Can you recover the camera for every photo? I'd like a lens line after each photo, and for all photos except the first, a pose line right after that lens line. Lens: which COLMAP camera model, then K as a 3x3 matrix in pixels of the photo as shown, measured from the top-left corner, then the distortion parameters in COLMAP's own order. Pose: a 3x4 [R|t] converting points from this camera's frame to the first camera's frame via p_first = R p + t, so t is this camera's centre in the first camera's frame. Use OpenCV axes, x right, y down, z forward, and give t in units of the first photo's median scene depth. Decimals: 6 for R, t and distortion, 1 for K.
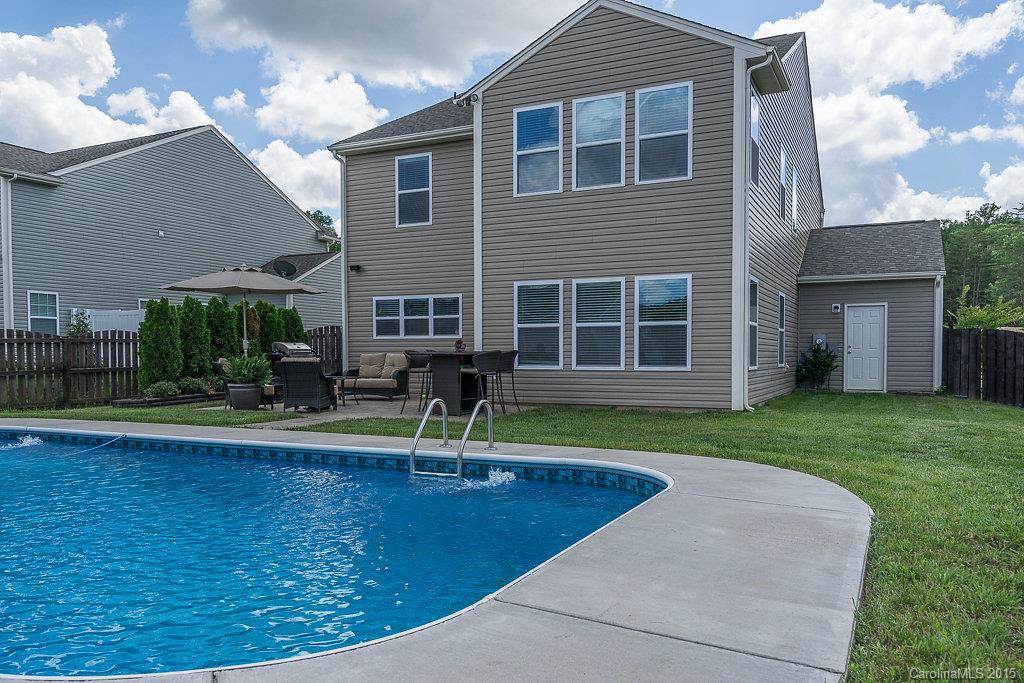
lens RADIAL K [[780.3, 0, 507.2], [0, 780.3, 346.9], [0, 0, 1]] dist [-0.014561, -0.002084]
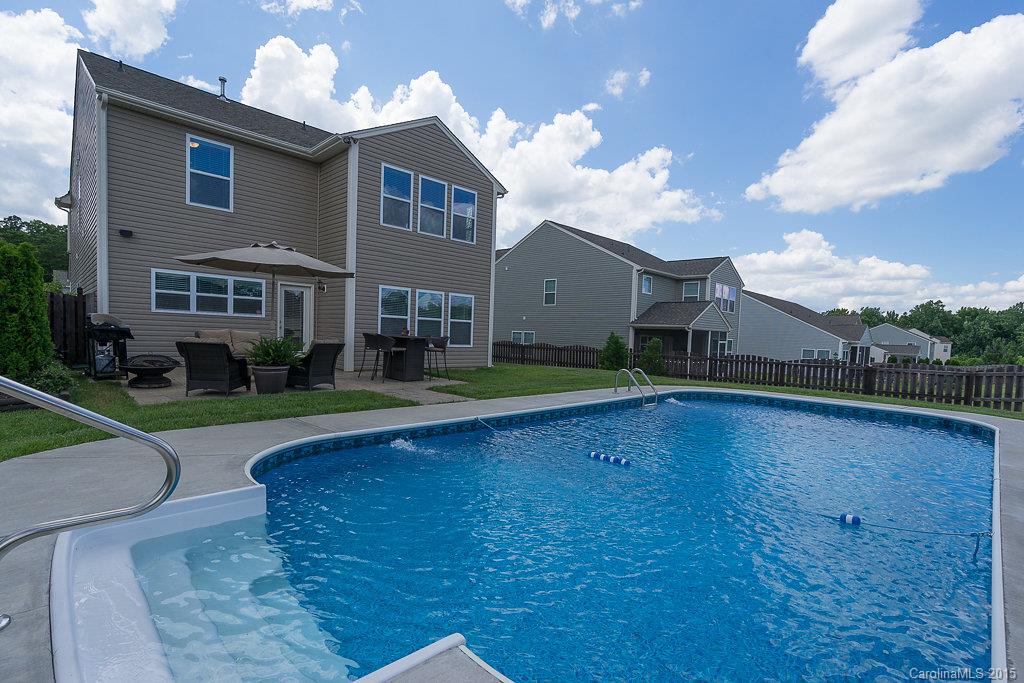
lens RADIAL K [[465.2, 0, 506.1], [0, 465.2, 337.6], [0, 0, 1]] dist [0.004622, 0.000255]
pose [[0.333072, 0.010186, 0.942847, -0.697769], [-0.045274, 0.998961, 0.005202, -0.001494], [-0.941814, -0.044419, 0.333187, 0.482566]]
